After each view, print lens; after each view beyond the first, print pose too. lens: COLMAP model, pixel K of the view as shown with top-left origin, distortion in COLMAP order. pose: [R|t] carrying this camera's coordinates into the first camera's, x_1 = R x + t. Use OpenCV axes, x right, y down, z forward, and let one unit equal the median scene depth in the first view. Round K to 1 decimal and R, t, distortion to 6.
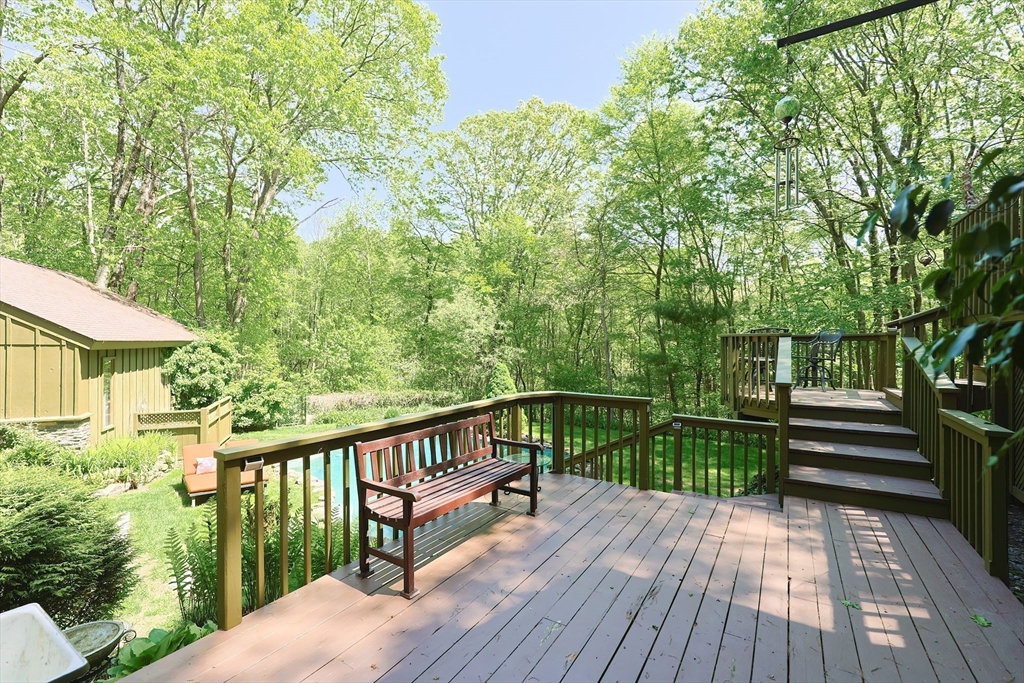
lens RADIAL K [[439.0, 0, 513.3], [0, 439.0, 341.0], [0, 0, 1]] dist [-0.004174, 0.001044]
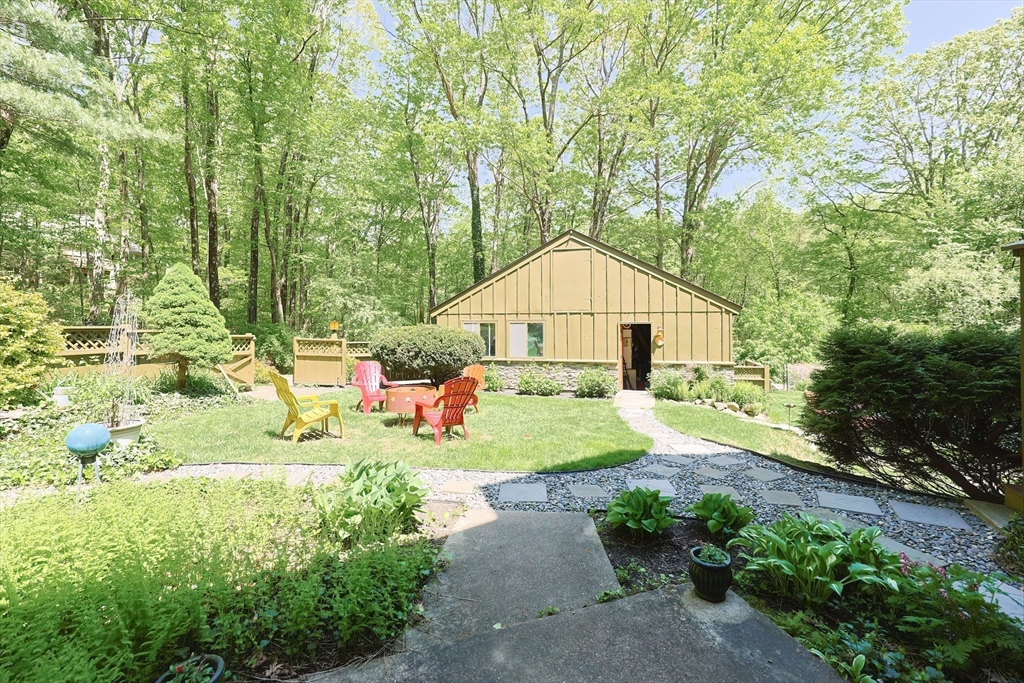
lens RADIAL K [[439.0, 0, 509.1], [0, 439.0, 327.3], [0, 0, 1]] dist [-0.004174, 0.001044]
pose [[0.788133, -0.009866, -0.615426, -0.426312], [0.010328, 0.999943, -0.002805, 0.034689], [0.615419, -0.004145, 0.788189, -0.330570]]
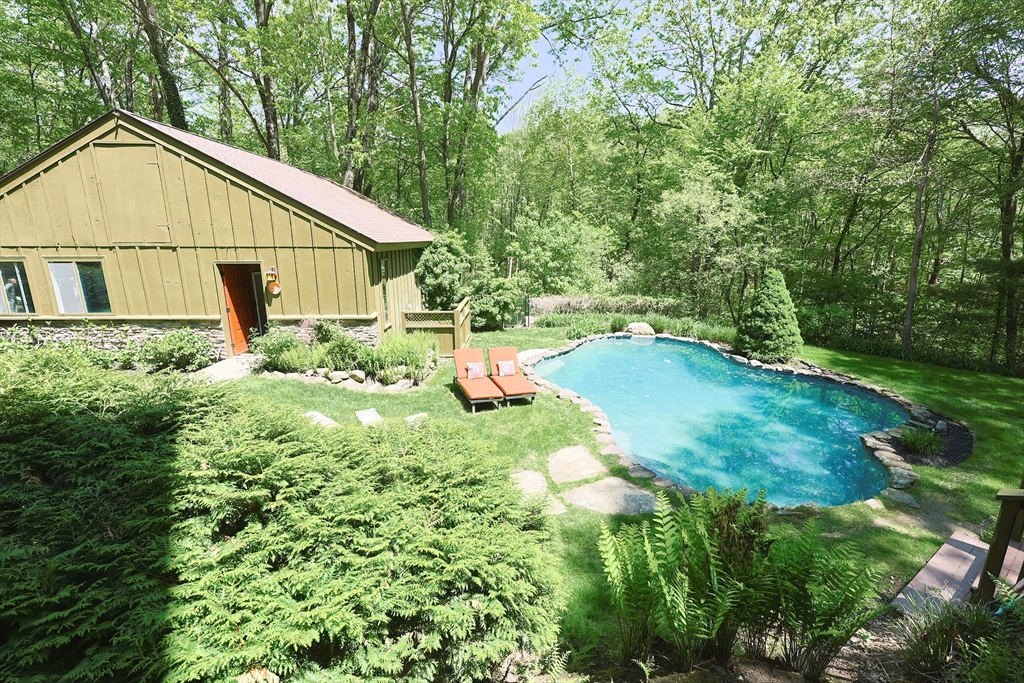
lens RADIAL K [[439.0, 0, 512.7], [0, 439.0, 342.5], [0, 0, 1]] dist [-0.004174, 0.001044]
pose [[0.928064, 0.081283, -0.363443, -0.173129], [0.005144, 0.973001, 0.230745, -0.005394], [0.372386, -0.216016, 0.902588, 0.094564]]
